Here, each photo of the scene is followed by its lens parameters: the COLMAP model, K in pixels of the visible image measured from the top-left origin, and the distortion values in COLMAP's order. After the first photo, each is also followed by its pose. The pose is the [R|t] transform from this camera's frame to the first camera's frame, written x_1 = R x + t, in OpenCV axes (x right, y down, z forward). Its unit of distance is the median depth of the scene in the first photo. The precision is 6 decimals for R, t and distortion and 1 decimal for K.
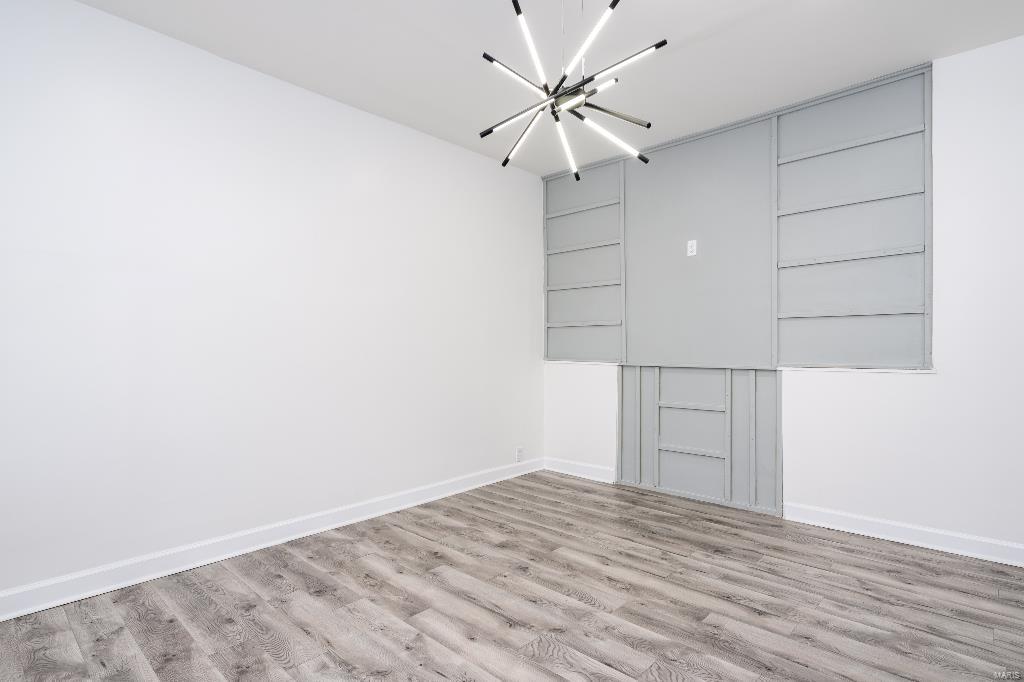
lens RADIAL K [[517.4, 0, 512.0], [0, 517.4, 341.0], [0, 0, 1]] dist [0.000886, -0.000464]
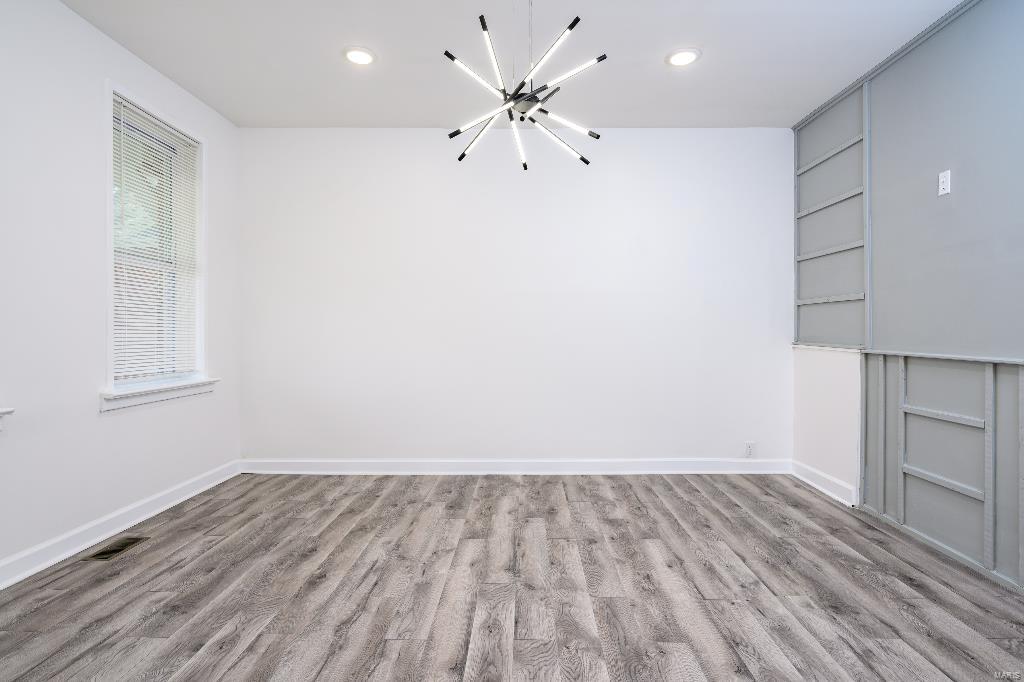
lens RADIAL K [[511.7, 0, 517.4], [0, 511.7, 337.4], [0, 0, 1]] dist [-0.000932, -0.000571]
pose [[0.676408, 0.014812, -0.736378, 0.628380], [0.005746, 0.999661, 0.025387, 0.001510], [0.736505, -0.021403, 0.676093, 0.187378]]
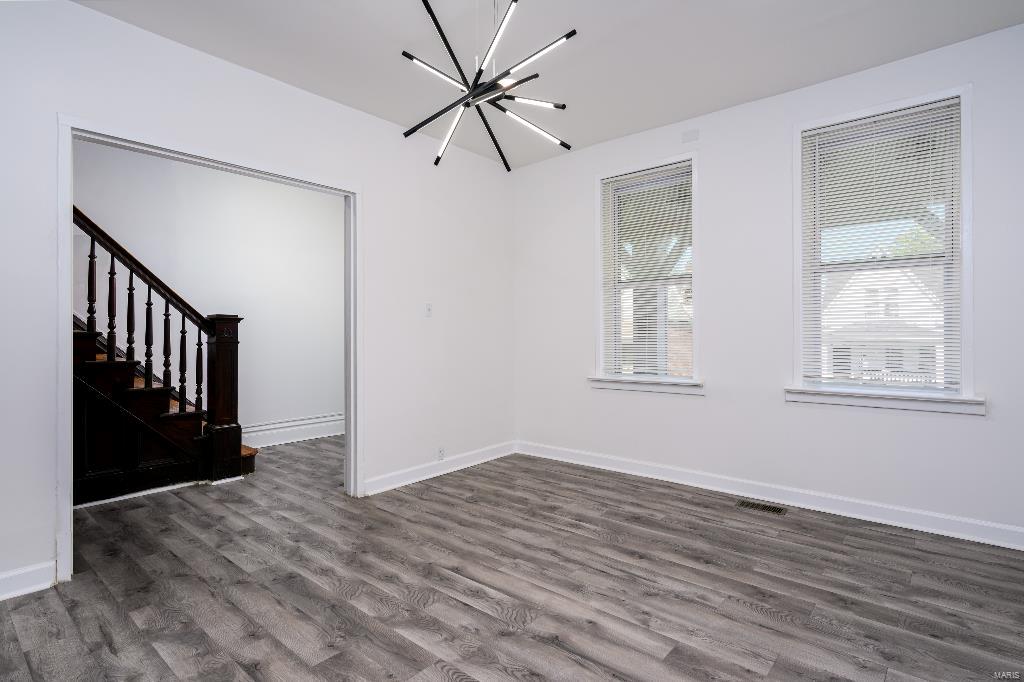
lens RADIAL K [[511.7, 0, 517.4], [0, 511.7, 337.4], [0, 0, 1]] dist [-0.000932, -0.000571]
pose [[-0.998392, 0.011614, -0.055490, 0.082380], [0.012303, 0.999851, -0.012106, 0.020308], [0.055341, -0.012769, -0.998386, 1.414487]]
